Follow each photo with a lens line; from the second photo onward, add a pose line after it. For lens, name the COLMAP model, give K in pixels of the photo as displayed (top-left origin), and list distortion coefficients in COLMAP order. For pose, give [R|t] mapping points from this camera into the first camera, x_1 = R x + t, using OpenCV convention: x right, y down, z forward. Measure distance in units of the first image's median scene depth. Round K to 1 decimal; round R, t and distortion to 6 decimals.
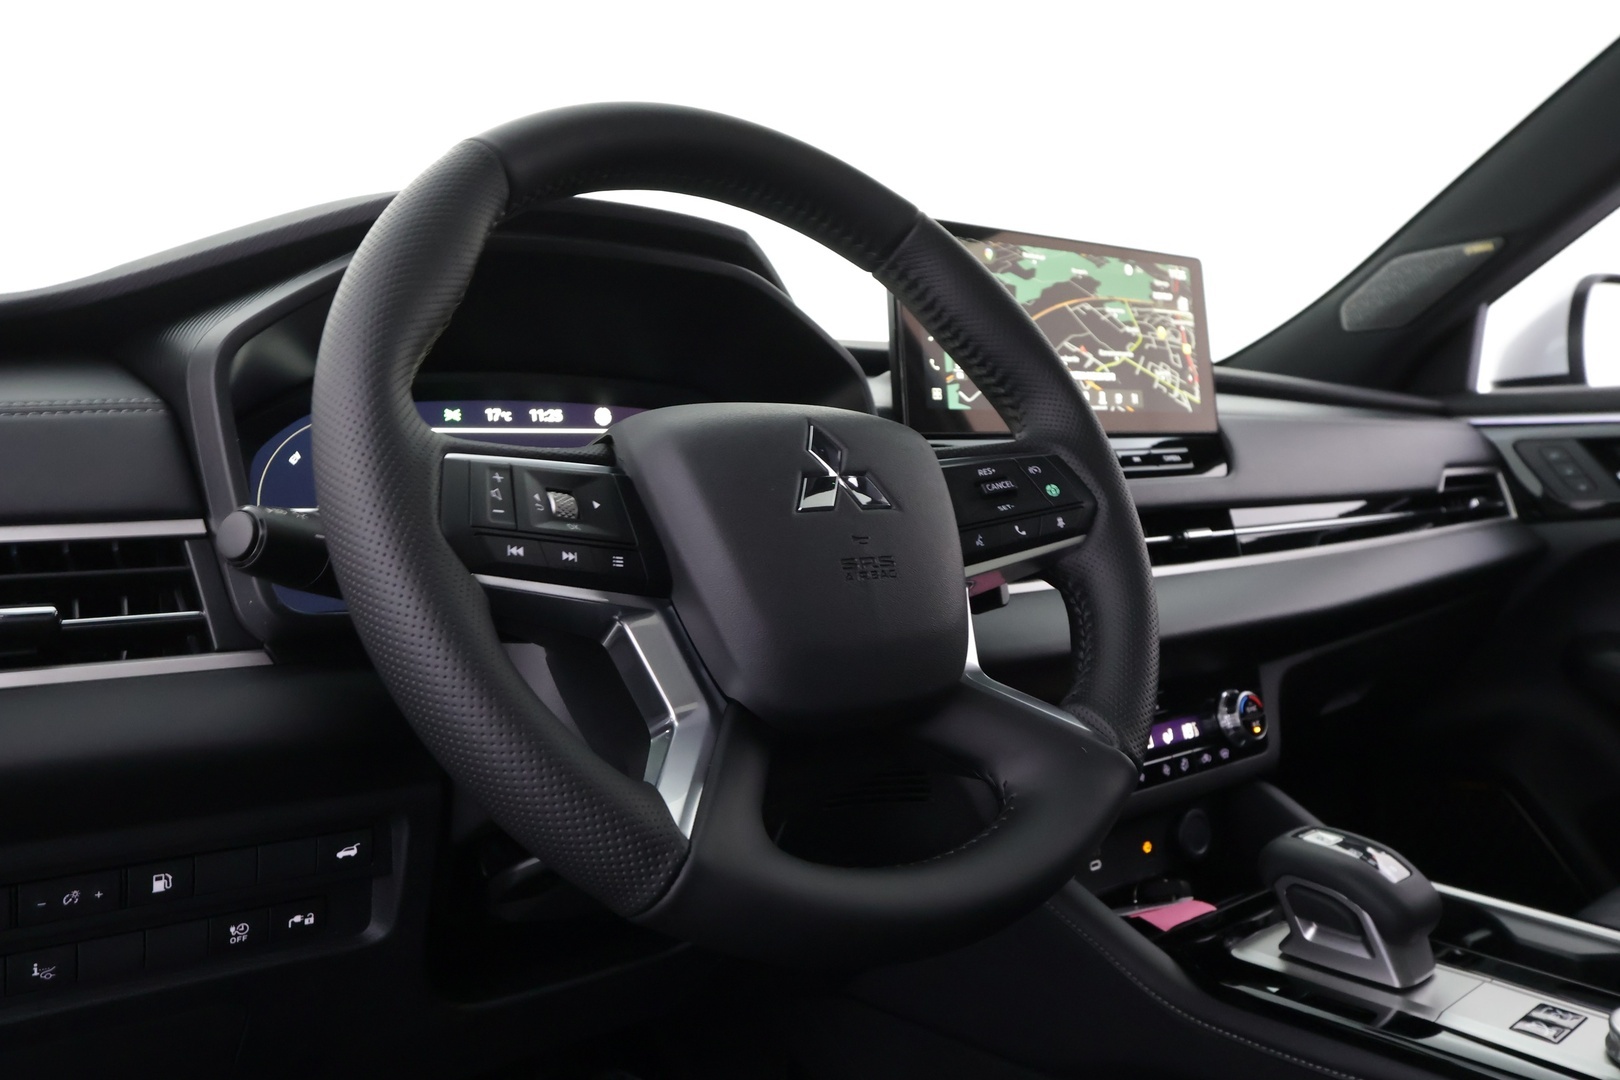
lens RADIAL K [[1275.5, 0, 806.6], [0, 1275.5, 532.1], [0, 0, 1]] dist [0.014439, 0.006686]
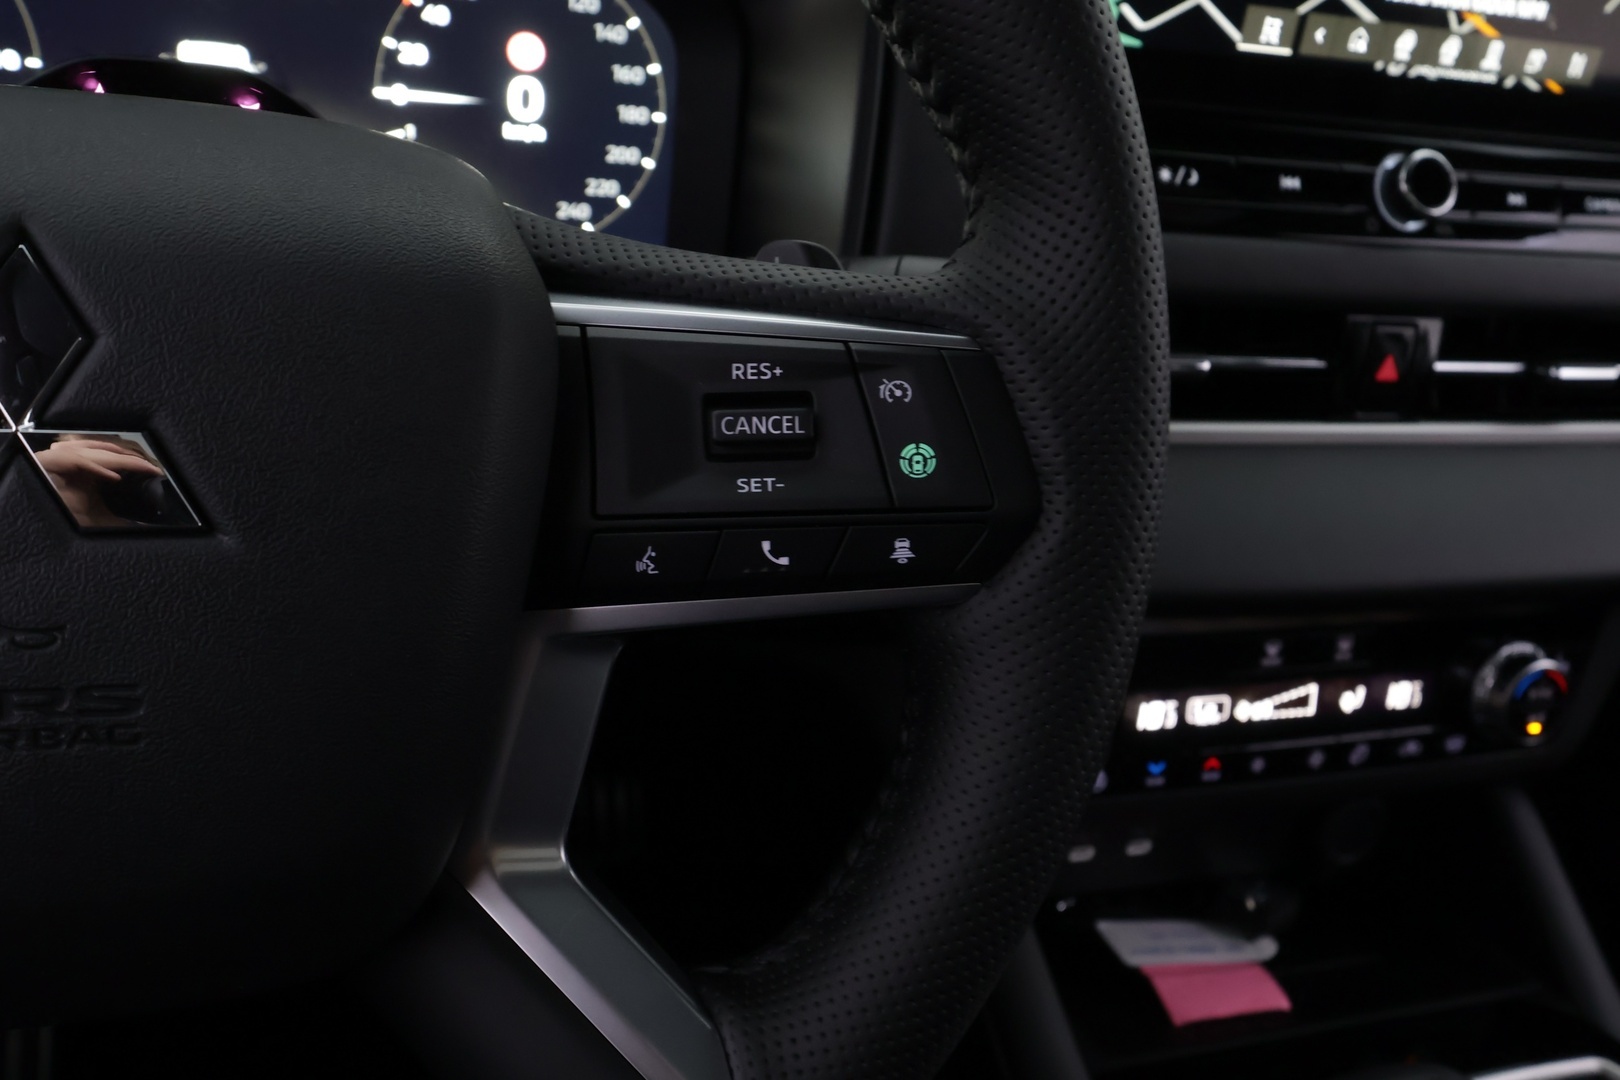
lens RADIAL K [[1308.0, 0, 813.2], [0, 1308.0, 542.6], [0, 0, 1]] dist [0.010981, -0.003399]
pose [[0.917388, 0.319023, -0.237958, 0.260915], [-0.187778, 0.874110, 0.447964, -0.177633], [0.350912, -0.366273, 0.861803, 0.634160]]
